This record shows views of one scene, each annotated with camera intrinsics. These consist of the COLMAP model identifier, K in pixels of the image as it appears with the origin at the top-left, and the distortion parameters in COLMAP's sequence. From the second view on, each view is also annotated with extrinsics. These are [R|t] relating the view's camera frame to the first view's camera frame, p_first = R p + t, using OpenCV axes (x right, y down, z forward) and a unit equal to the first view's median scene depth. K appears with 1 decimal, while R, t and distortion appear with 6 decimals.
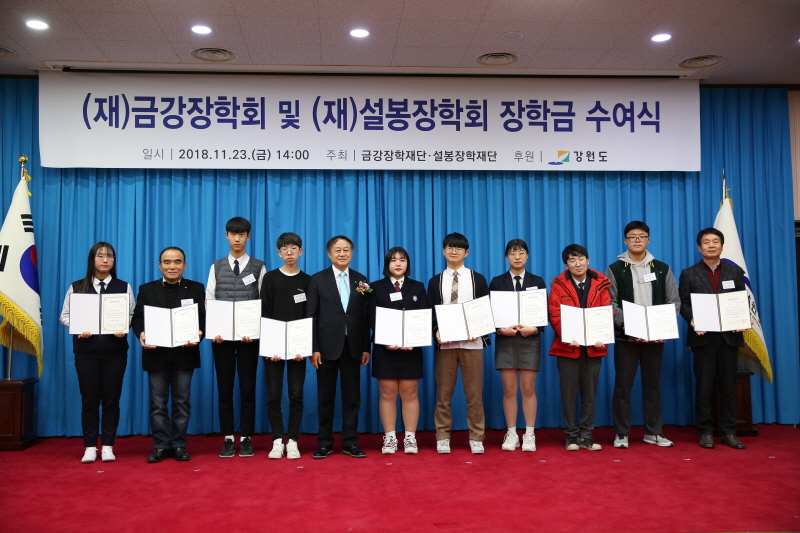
lens RADIAL K [[806.3, 0, 400.0], [0, 806.3, 266.5], [0, 0, 1]] dist [0.020704, 0.032207]
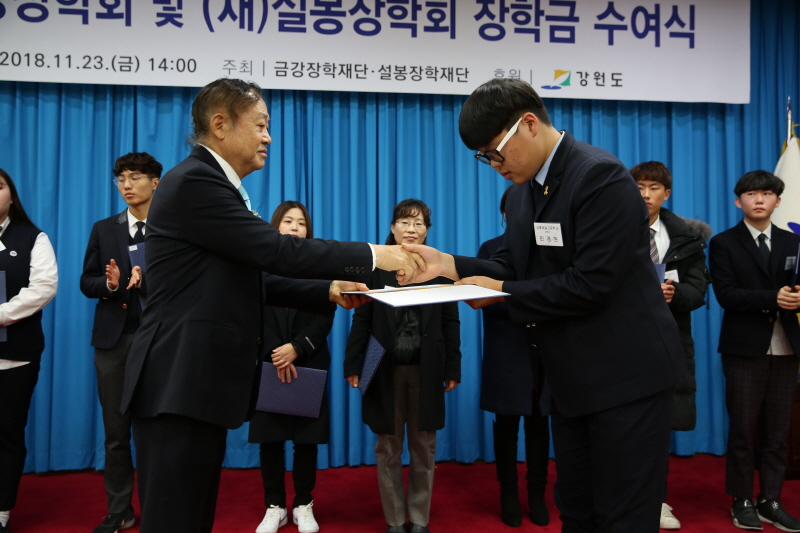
lens RADIAL K [[766.4, 0, 400.0], [0, 766.4, 266.5], [0, 0, 1]] dist [-0.050328, 0.147898]
pose [[0.999119, 0.010464, 0.040649, 0.035166], [-0.011482, 0.999624, 0.024893, 0.014122], [-0.040373, -0.025338, 0.998863, 0.336302]]
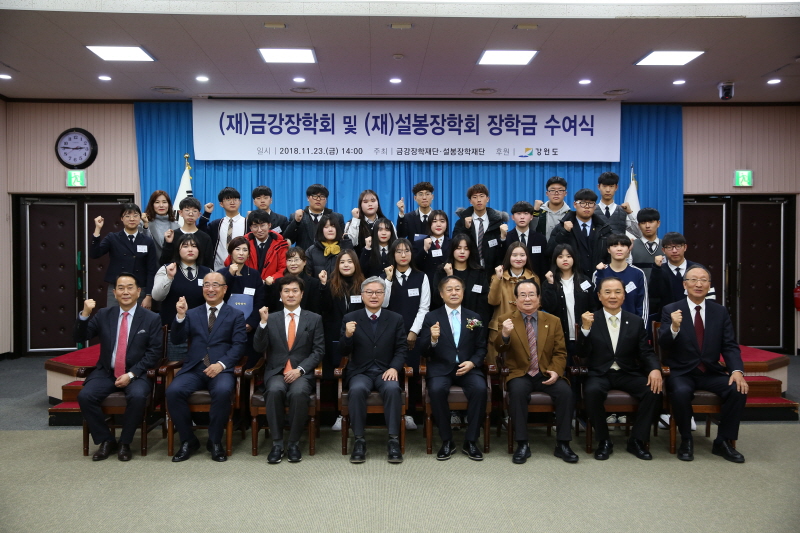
lens RADIAL K [[785.9, 0, 400.0], [0, 785.9, 266.5], [0, 0, 1]] dist [0.015997, 0.026360]
pose [[0.999155, 0.008741, -0.040165, 0.021296], [-0.005753, 0.997248, 0.073921, -0.029251], [0.040701, -0.073627, 0.996455, -0.511494]]
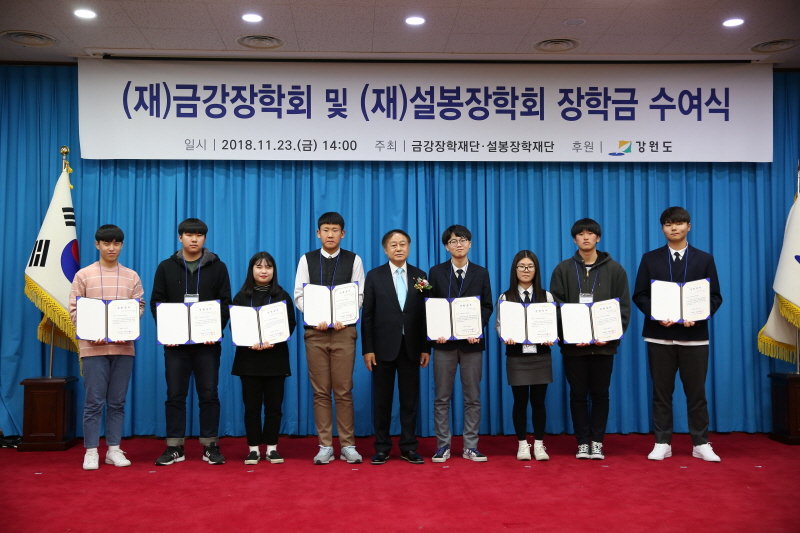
lens RADIAL K [[899.2, 0, 400.0], [0, 899.2, 266.5], [0, 0, 1]] dist [0.057822, 0.008504]
pose [[0.999636, 0.004234, -0.026633, -0.032269], [-0.004010, 0.999956, 0.008470, -0.004319], [0.026668, -0.008360, 0.999609, -0.065336]]
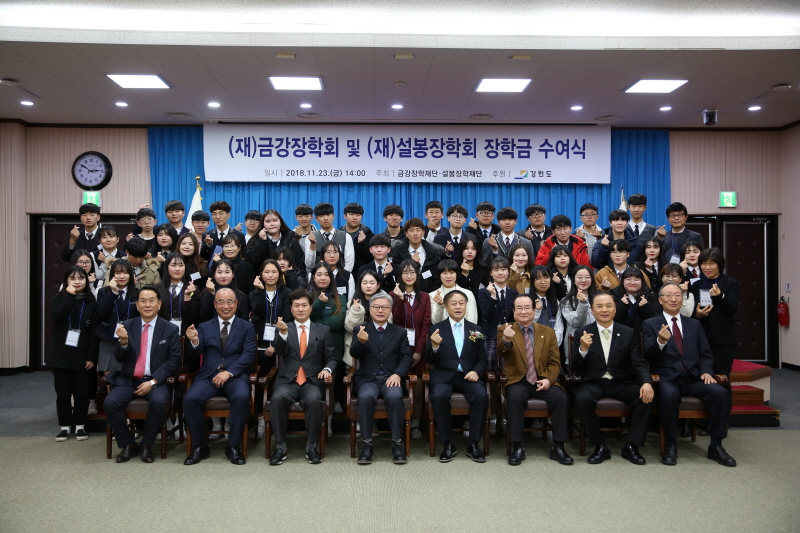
lens RADIAL K [[778.9, 0, 400.0], [0, 778.9, 266.5], [0, 0, 1]] dist [0.012172, 0.021764]
pose [[0.999361, 0.007468, -0.034942, 0.012930], [-0.005827, 0.998885, 0.046843, -0.024594], [0.035253, -0.046609, 0.998291, -0.564002]]
